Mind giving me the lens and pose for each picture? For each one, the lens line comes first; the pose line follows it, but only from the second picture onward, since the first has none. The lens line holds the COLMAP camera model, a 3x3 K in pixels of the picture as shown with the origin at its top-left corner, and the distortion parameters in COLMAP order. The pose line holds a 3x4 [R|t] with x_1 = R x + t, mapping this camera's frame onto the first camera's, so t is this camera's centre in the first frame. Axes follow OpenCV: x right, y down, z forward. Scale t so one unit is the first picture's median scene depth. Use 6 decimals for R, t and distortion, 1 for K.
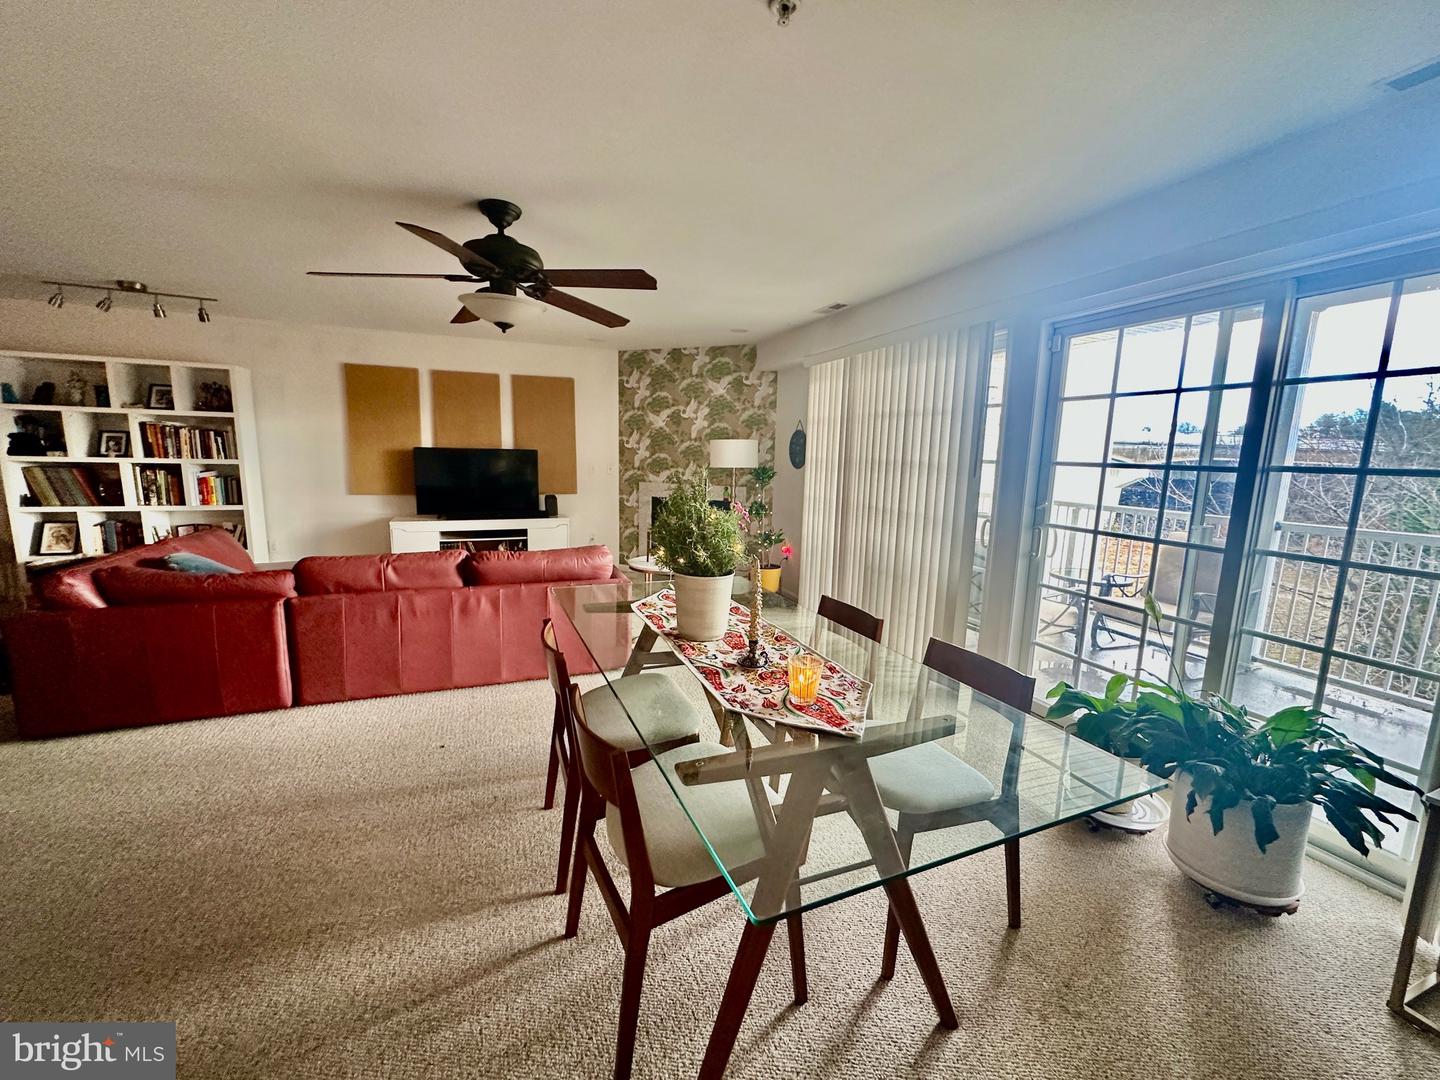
lens RADIAL K [[573.5, 0, 720.0], [0, 573.5, 540.0], [0, 0, 1]] dist [-0.001723, -0.000006]
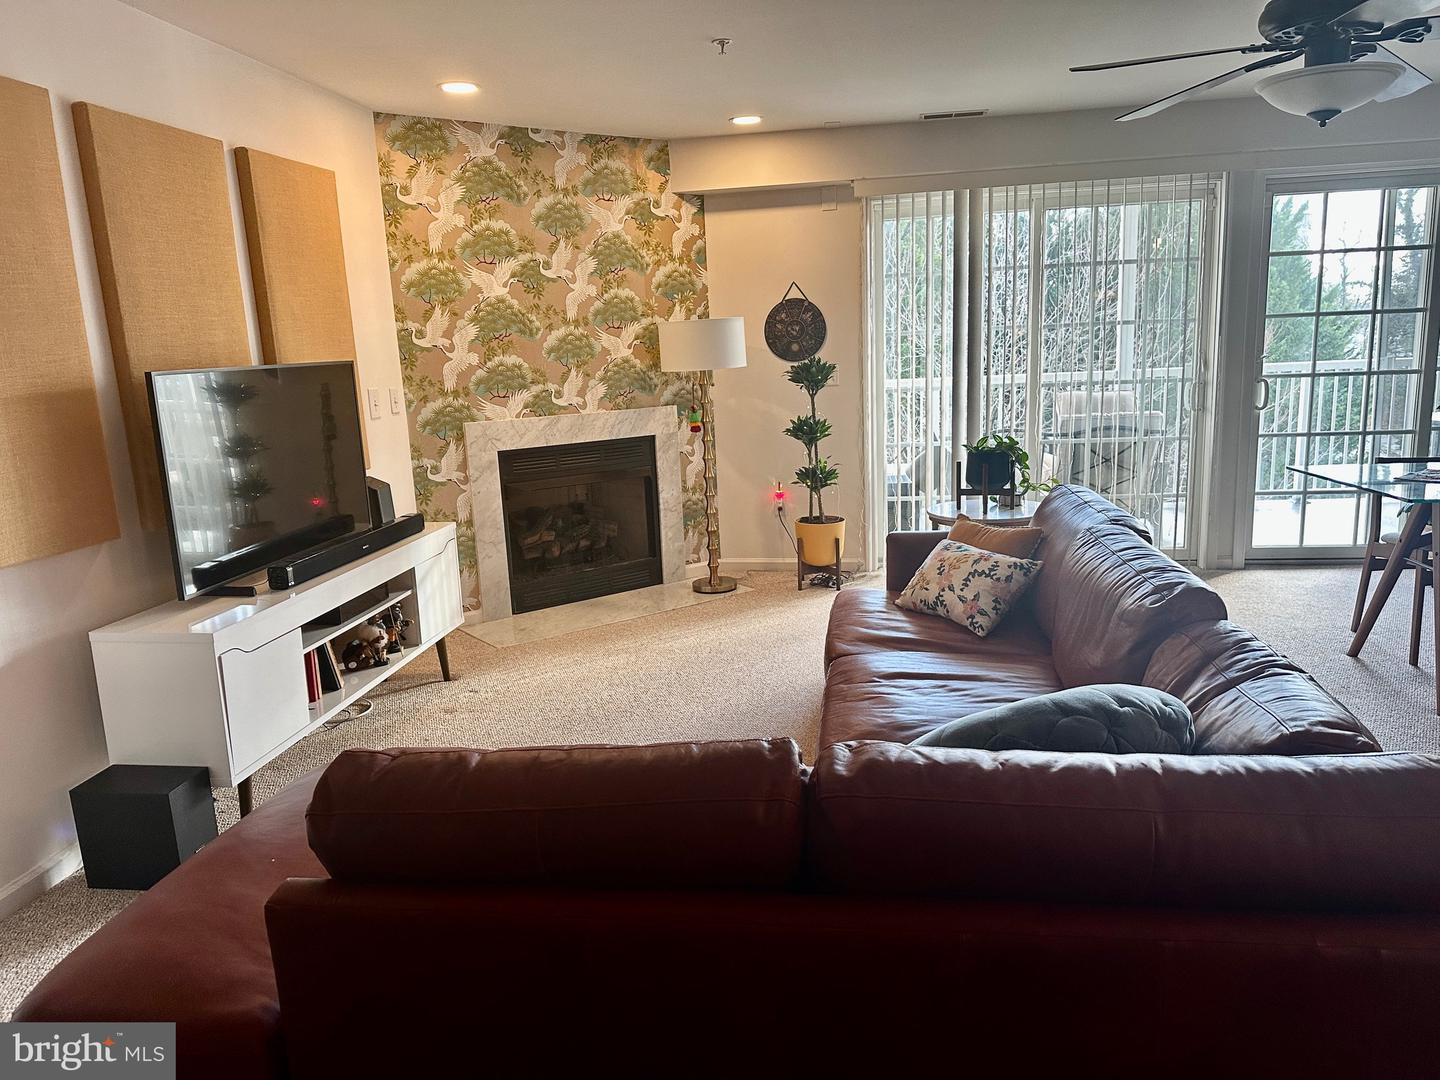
lens RADIAL K [[1000.3, 0, 726.0], [0, 1000.3, 540.1], [0, 0, 1]] dist [0.198477, -0.411114]
pose [[0.494807, -0.212608, 0.842594, -0.806830], [0.188011, 0.972836, 0.135064, -0.089468], [-0.848421, 0.091587, 0.521338, 0.468386]]
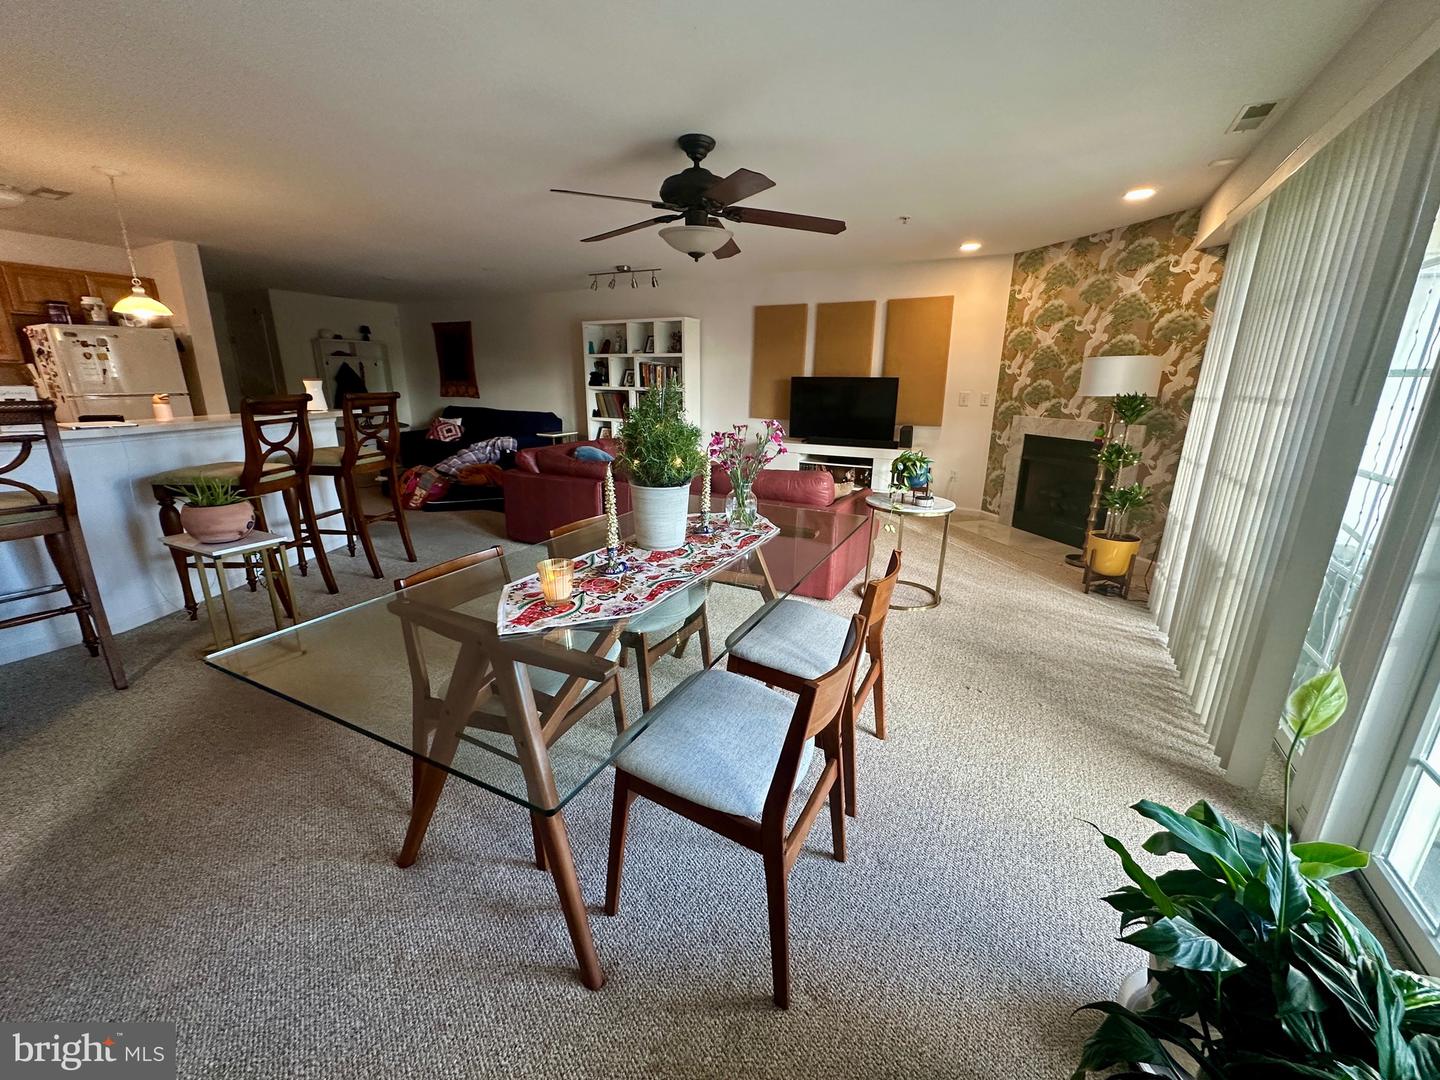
lens RADIAL K [[574.6, 0, 720.0], [0, 574.6, 540.0], [0, 0, 1]] dist [-0.001434, 0.000154]
pose [[0.640834, 0.190201, -0.743744, 0.268907], [-0.111766, 0.981614, 0.154731, -0.004820], [0.759500, -0.016032, 0.650310, 0.140415]]
